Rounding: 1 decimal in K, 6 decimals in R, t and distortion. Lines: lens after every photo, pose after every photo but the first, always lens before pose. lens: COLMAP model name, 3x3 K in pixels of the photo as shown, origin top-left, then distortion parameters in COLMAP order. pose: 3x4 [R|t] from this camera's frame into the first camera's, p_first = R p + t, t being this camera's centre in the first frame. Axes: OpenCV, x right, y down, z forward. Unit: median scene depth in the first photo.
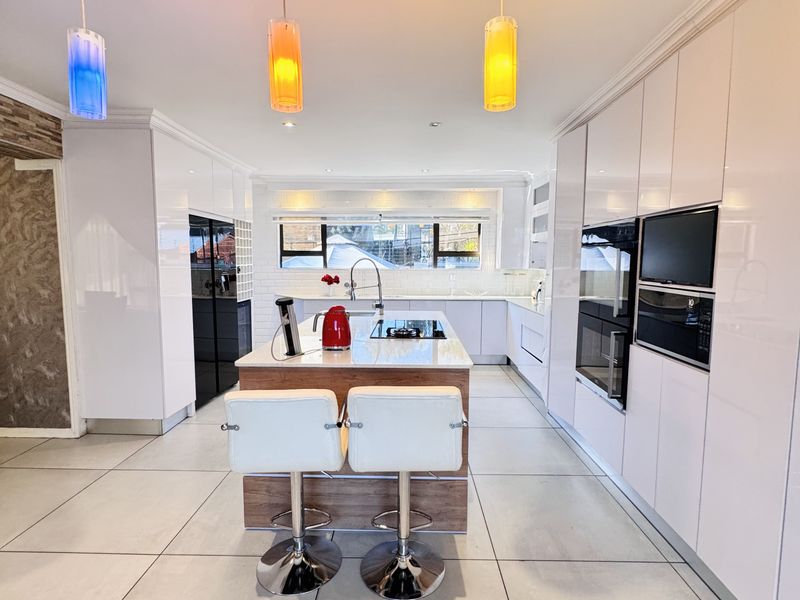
lens RADIAL K [[426.9, 0, 397.6], [0, 426.9, 300.7], [0, 0, 1]] dist [-0.006702, -0.000812]
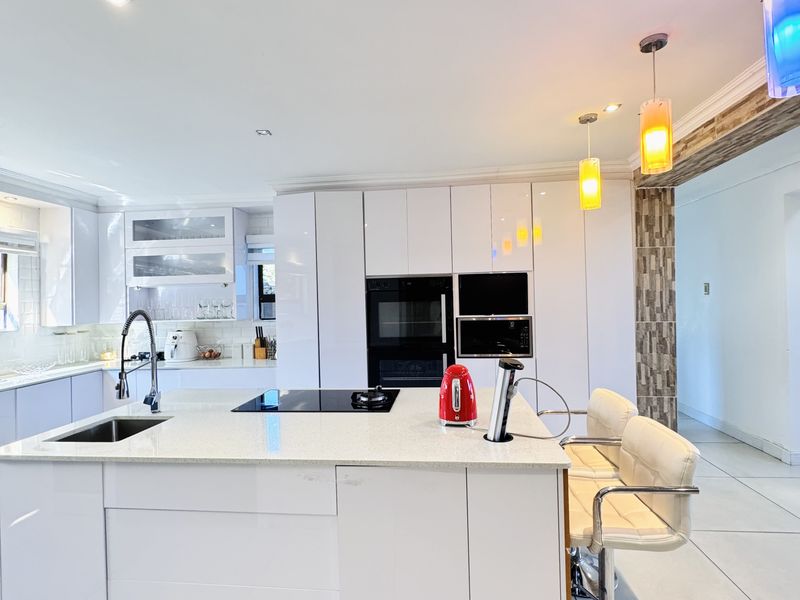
lens RADIAL K [[426.9, 0, 404.6], [0, 426.9, 301.7], [0, 0, 1]] dist [-0.006702, -0.000812]
pose [[0.078121, -0.002553, 0.996941, -0.689473], [0.122061, 0.992498, -0.007023, -0.077173], [-0.989443, 0.122237, 0.077847, 0.762257]]
